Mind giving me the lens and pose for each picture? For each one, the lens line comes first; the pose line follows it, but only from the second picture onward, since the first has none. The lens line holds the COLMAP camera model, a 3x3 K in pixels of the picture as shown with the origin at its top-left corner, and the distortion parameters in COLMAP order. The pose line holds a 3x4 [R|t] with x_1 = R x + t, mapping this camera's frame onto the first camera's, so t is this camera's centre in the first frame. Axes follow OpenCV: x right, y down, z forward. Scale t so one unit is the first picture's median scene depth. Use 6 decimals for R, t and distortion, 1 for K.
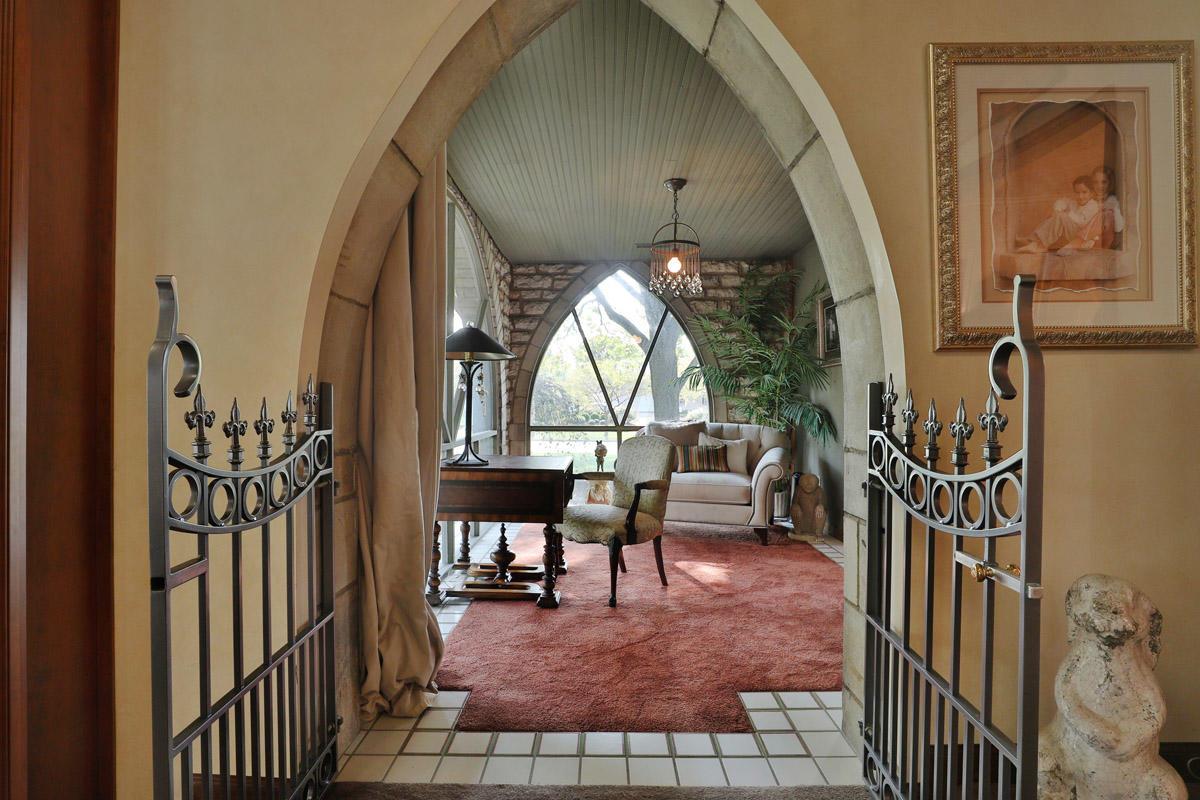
lens RADIAL K [[593.7, 0, 603.7], [0, 593.7, 396.4], [0, 0, 1]] dist [-0.027189, 0.002507]
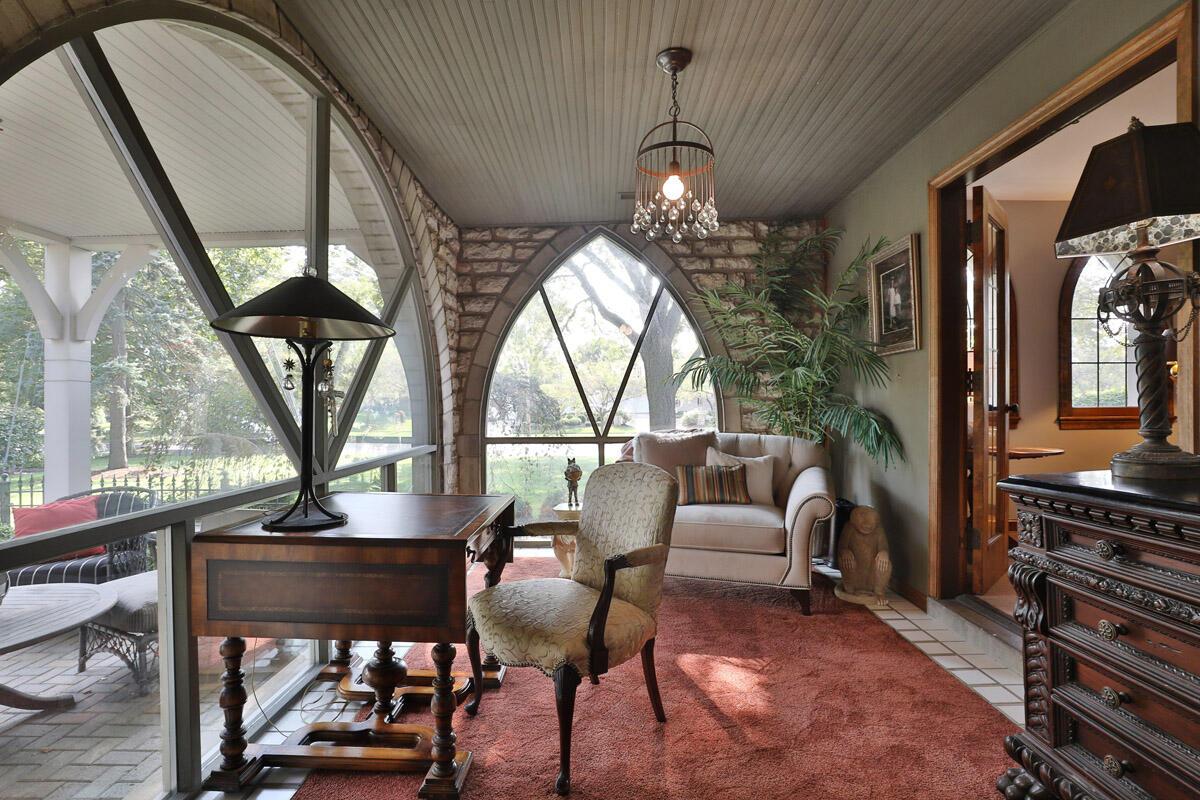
lens RADIAL K [[590.7, 0, 594.2], [0, 590.7, 406.6], [0, 0, 1]] dist [-0.037885, 0.010129]
pose [[0.999940, -0.006990, -0.008491, 0.027347], [0.007114, 0.999867, 0.014663, -0.000675], [0.008387, -0.014723, 0.999856, 0.262230]]
